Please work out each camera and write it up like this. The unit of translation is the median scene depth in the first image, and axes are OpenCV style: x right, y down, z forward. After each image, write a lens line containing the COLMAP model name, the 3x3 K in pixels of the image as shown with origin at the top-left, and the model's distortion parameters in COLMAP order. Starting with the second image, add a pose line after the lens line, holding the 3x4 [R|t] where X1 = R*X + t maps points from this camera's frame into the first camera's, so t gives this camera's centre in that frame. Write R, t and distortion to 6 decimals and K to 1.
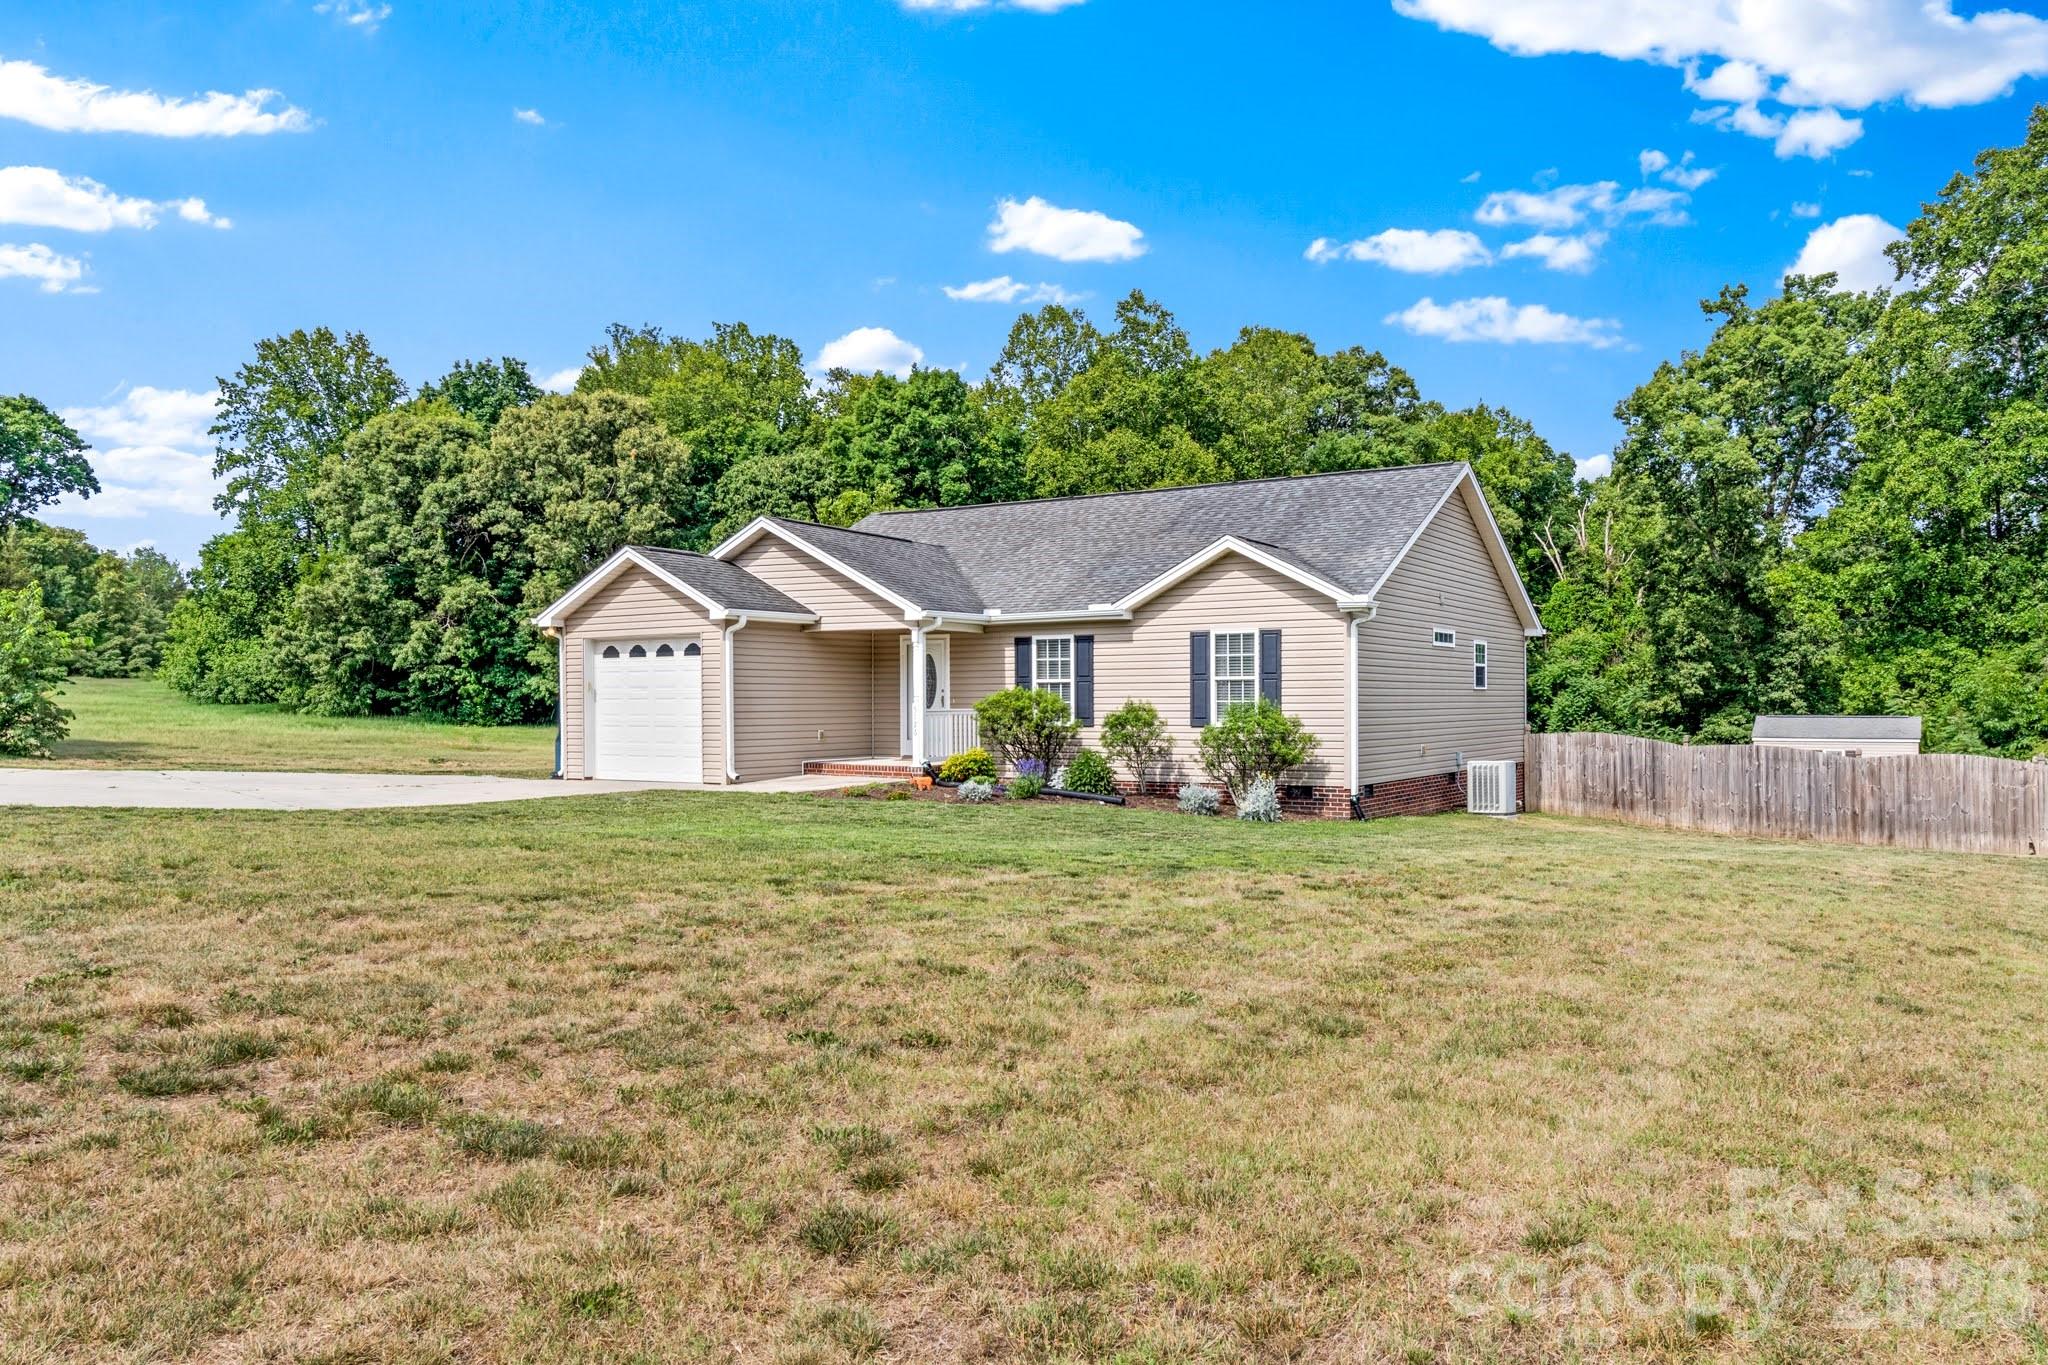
lens RADIAL K [[1469.8, 0, 1072.4], [0, 1469.8, 698.0], [0, 0, 1]] dist [-0.007157, 0.003793]
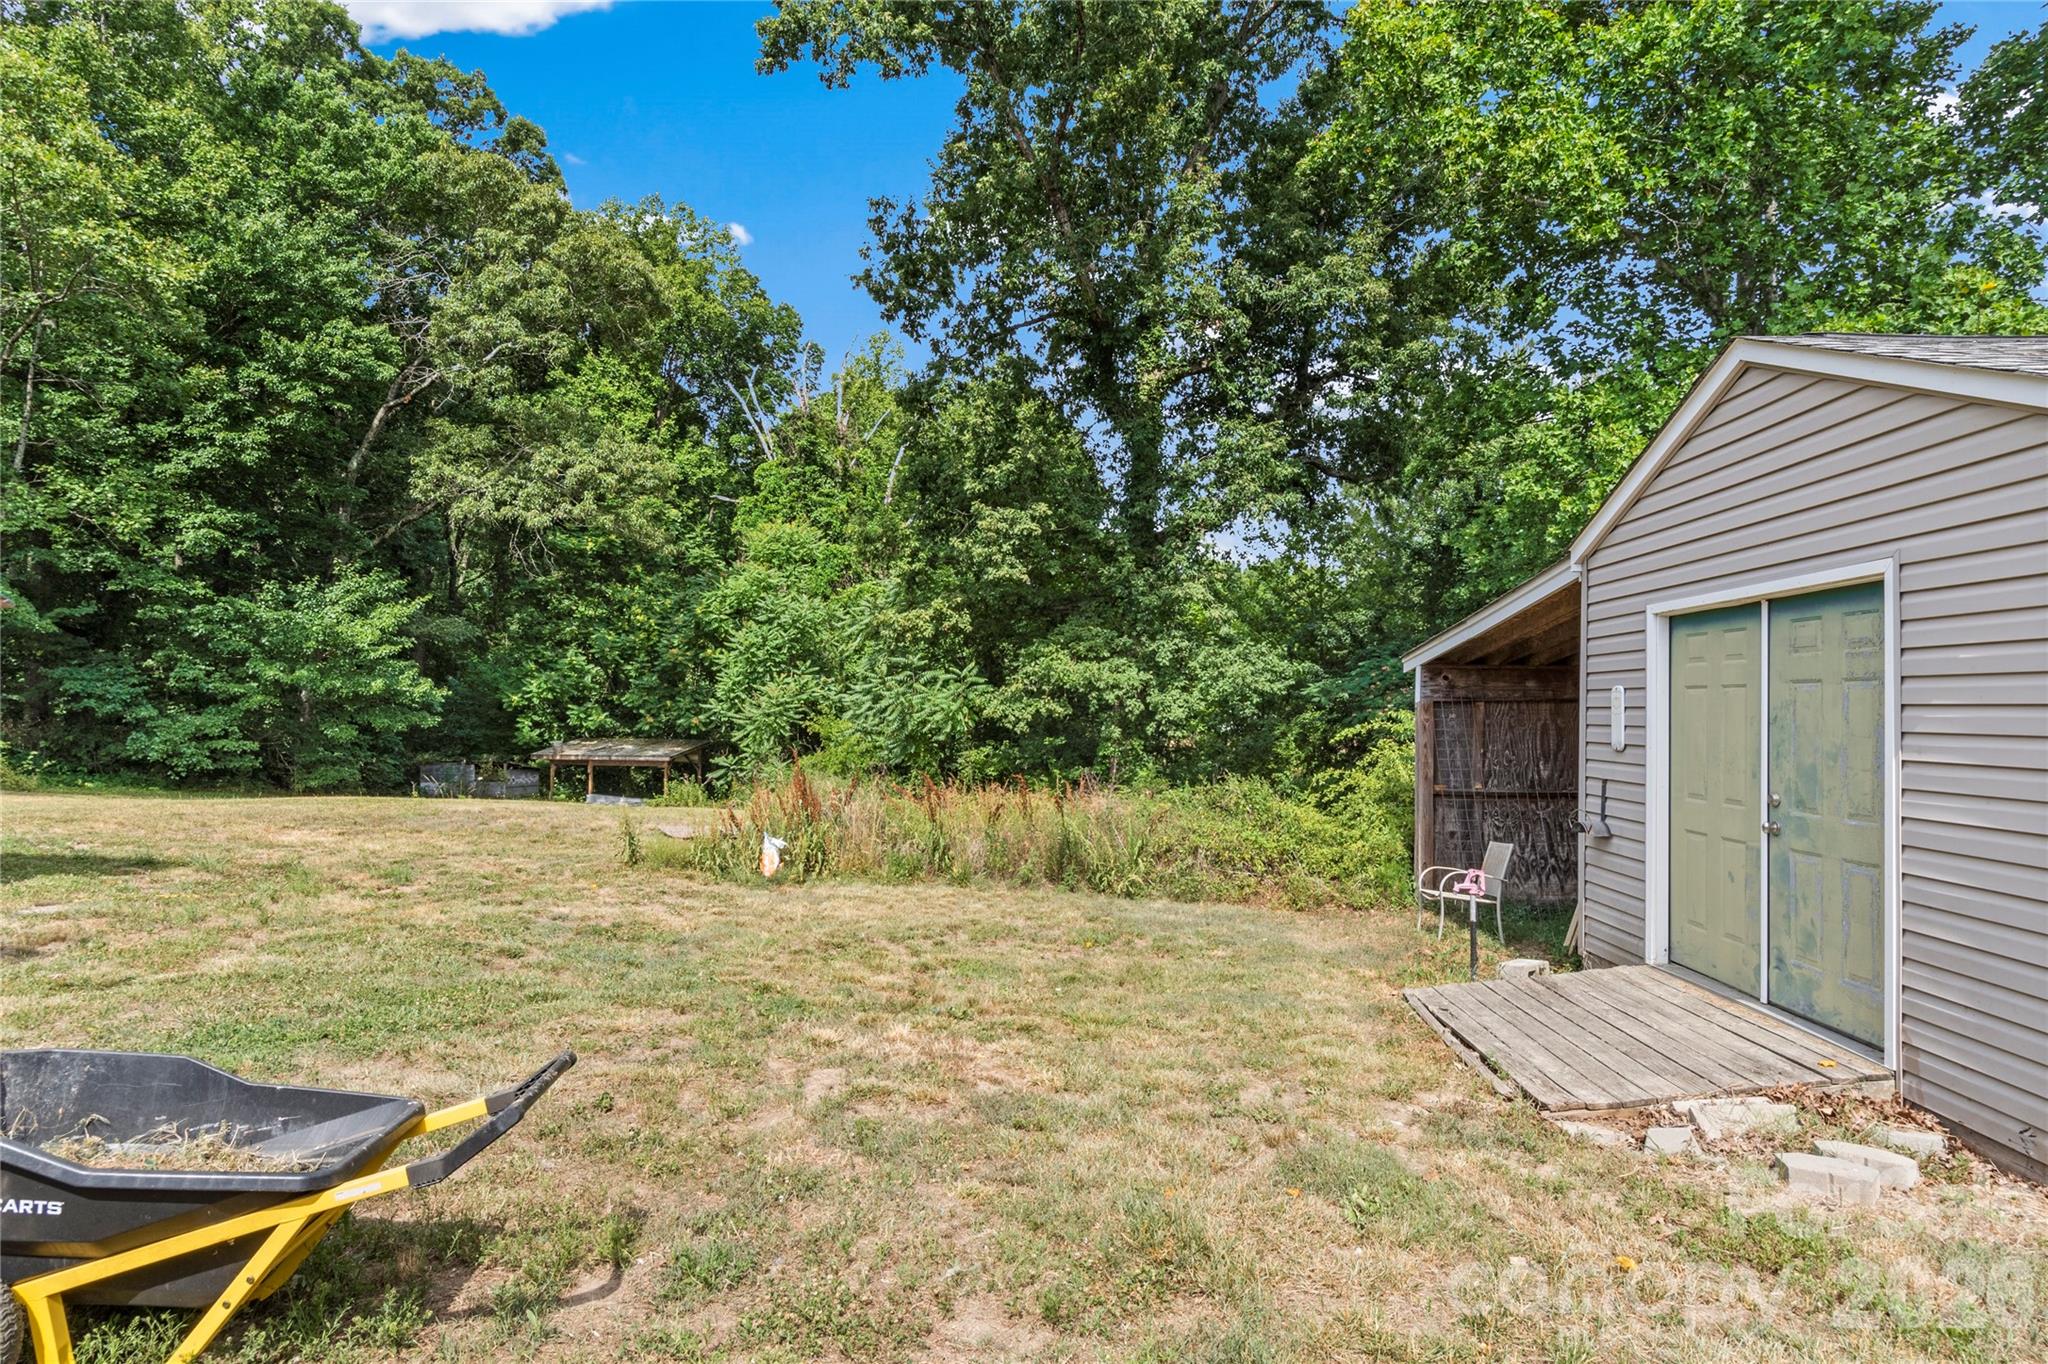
lens RADIAL K [[1132.1, 0, 1030.2], [0, 1132.1, 691.4], [0, 0, 1]] dist [0.001789, -0.005510]
pose [[0.879578, 0.025812, 0.475054, 0.841481], [-0.016274, 0.999575, -0.024180, 0.110420], [-0.475477, 0.013537, 0.879624, 2.167506]]
